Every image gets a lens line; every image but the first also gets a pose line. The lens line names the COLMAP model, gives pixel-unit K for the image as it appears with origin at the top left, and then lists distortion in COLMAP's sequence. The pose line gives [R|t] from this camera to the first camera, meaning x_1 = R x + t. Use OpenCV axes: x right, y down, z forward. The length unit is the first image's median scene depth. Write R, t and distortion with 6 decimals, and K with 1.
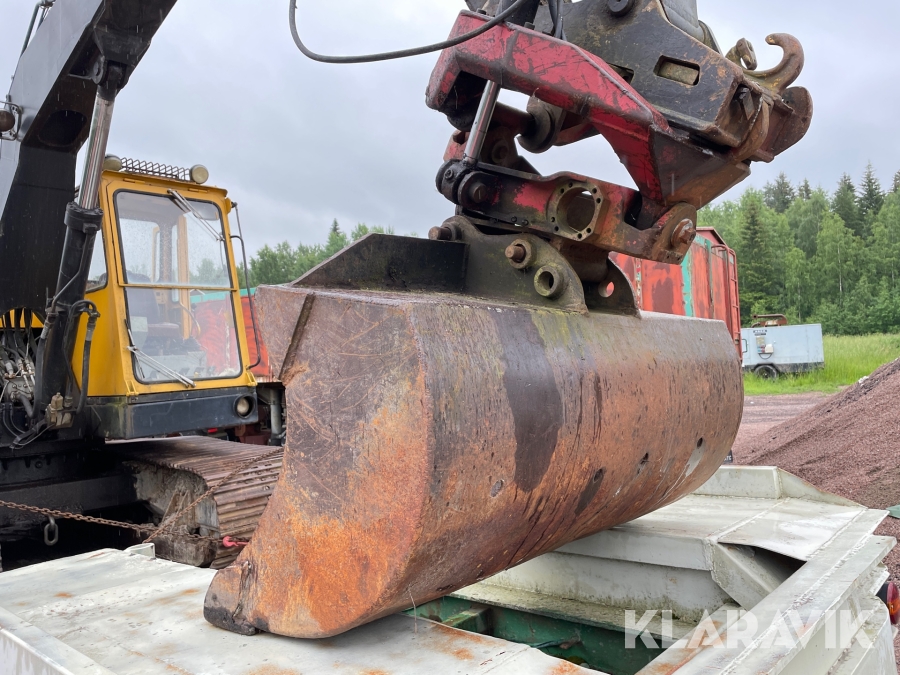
lens RADIAL K [[672.3, 0, 449.3], [0, 672.3, 325.2], [0, 0, 1]] dist [0.088542, -0.124965]
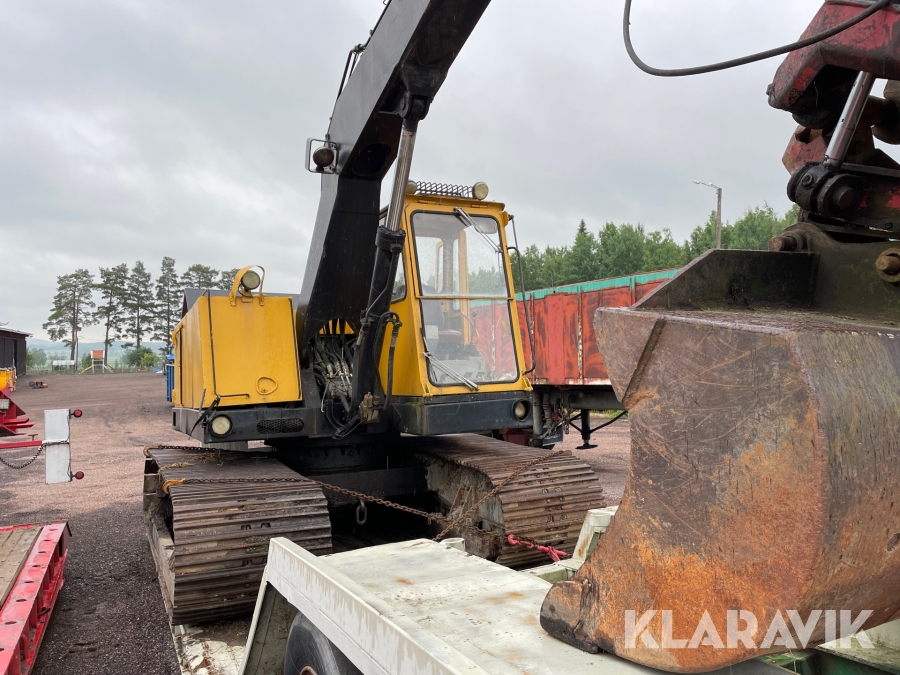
lens RADIAL K [[669.3, 0, 450.6], [0, 669.3, 333.5], [0, 0, 1]] dist [0.098317, -0.129981]
pose [[0.936166, 0.001861, -0.351555, -0.101075], [0.002124, 0.999938, 0.010950, -0.024866], [0.351553, -0.010998, 0.936103, -0.012670]]
